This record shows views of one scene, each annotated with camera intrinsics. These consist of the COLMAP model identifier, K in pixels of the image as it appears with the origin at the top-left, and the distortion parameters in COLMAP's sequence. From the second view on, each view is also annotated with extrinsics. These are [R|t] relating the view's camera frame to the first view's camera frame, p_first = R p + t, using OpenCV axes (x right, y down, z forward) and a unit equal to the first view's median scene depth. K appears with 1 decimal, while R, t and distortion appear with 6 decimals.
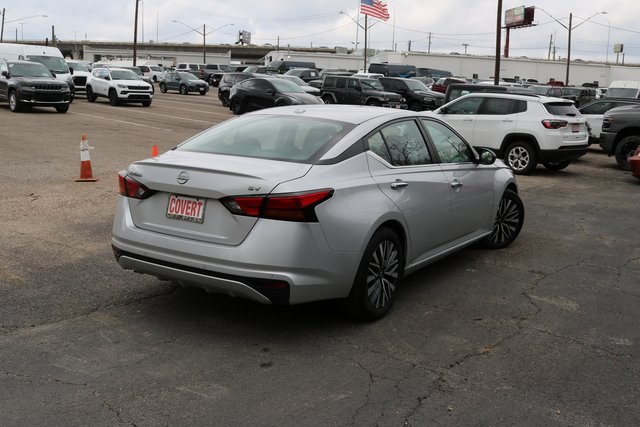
lens RADIAL K [[709.2, 0, 320.0], [0, 709.2, 213.5], [0, 0, 1]] dist [-0.127798, 0.154021]
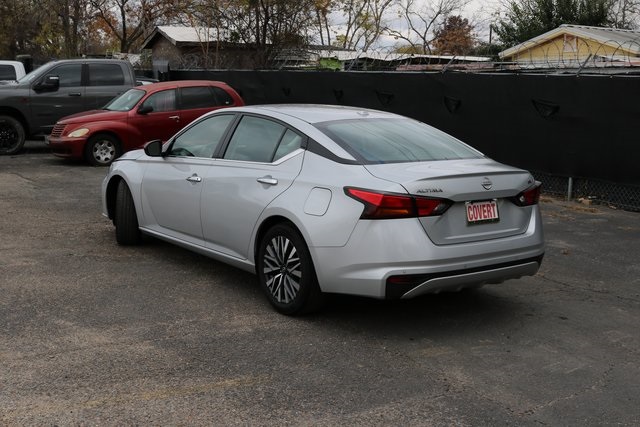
lens RADIAL K [[851.2, 0, 320.0], [0, 851.2, 213.5], [0, 0, 1]] dist [-0.066167, -0.015415]
pose [[0.358180, -0.172257, 0.917625, -1.424877], [0.155355, 0.980127, 0.123350, -0.197510], [-0.920637, 0.098376, 0.377822, 0.739173]]
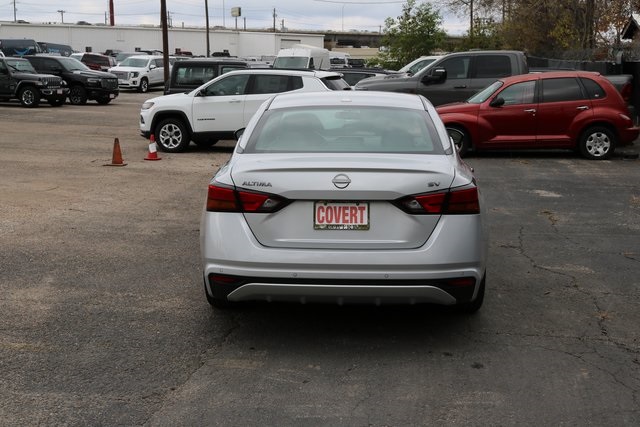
lens RADIAL K [[851.2, 0, 320.0], [0, 851.2, 213.5], [0, 0, 1]] dist [-0.066167, -0.015415]
pose [[0.870747, -0.115984, 0.477857, -0.714664], [0.115867, 0.992816, 0.029842, -0.044492], [-0.477885, 0.029383, 0.877931, 0.080526]]
